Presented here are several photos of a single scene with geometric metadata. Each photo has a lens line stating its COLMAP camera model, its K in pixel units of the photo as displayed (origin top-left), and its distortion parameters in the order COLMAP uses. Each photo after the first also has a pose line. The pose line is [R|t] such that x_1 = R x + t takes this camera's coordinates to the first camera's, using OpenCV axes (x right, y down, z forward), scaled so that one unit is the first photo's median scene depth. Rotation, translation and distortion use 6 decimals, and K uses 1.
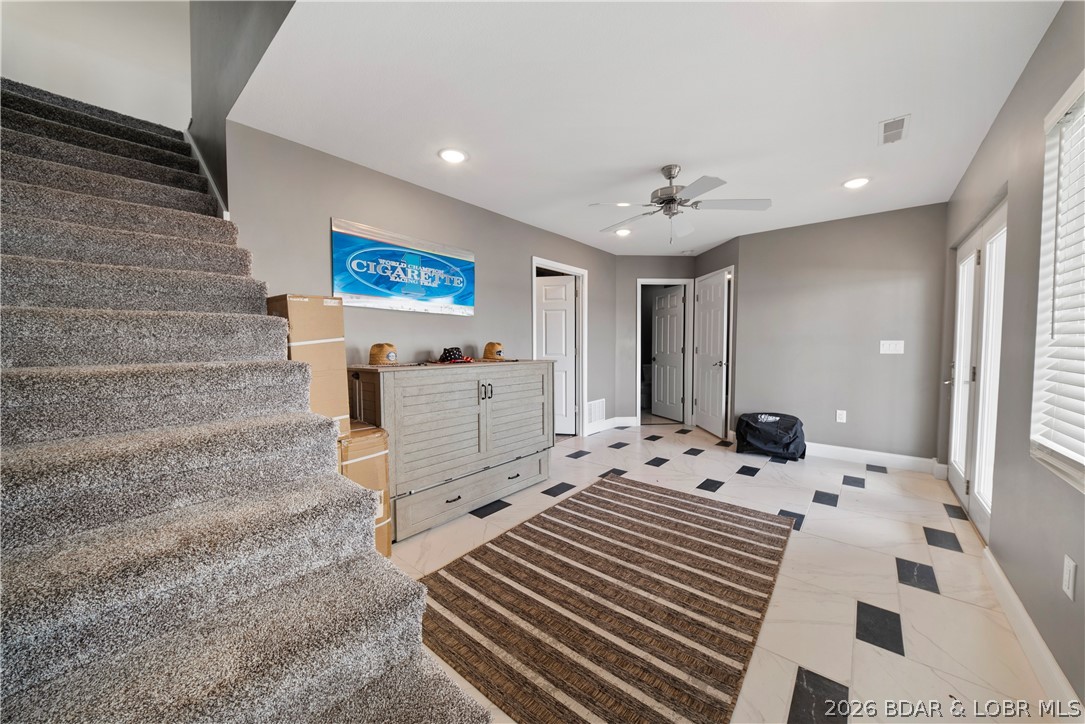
lens RADIAL K [[381.7, 0, 542.5], [0, 381.7, 362.0], [0, 0, 1]] dist [0.008831, -0.009196]
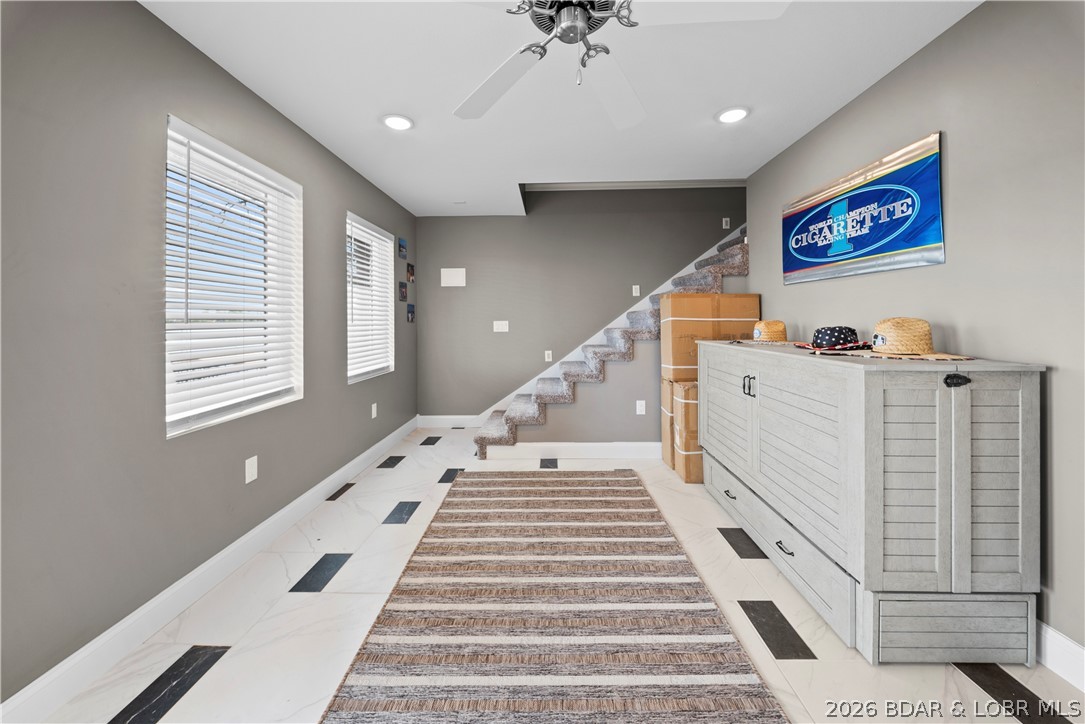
lens RADIAL K [[395.7, 0, 541.7], [0, 395.7, 329.9], [0, 0, 1]] dist [0.006695, -0.005902]
pose [[-0.780120, 0.016143, -0.625422, 0.629971], [-0.026058, 0.997961, 0.058262, -0.063309], [0.625087, 0.061749, -0.778109, 1.305336]]
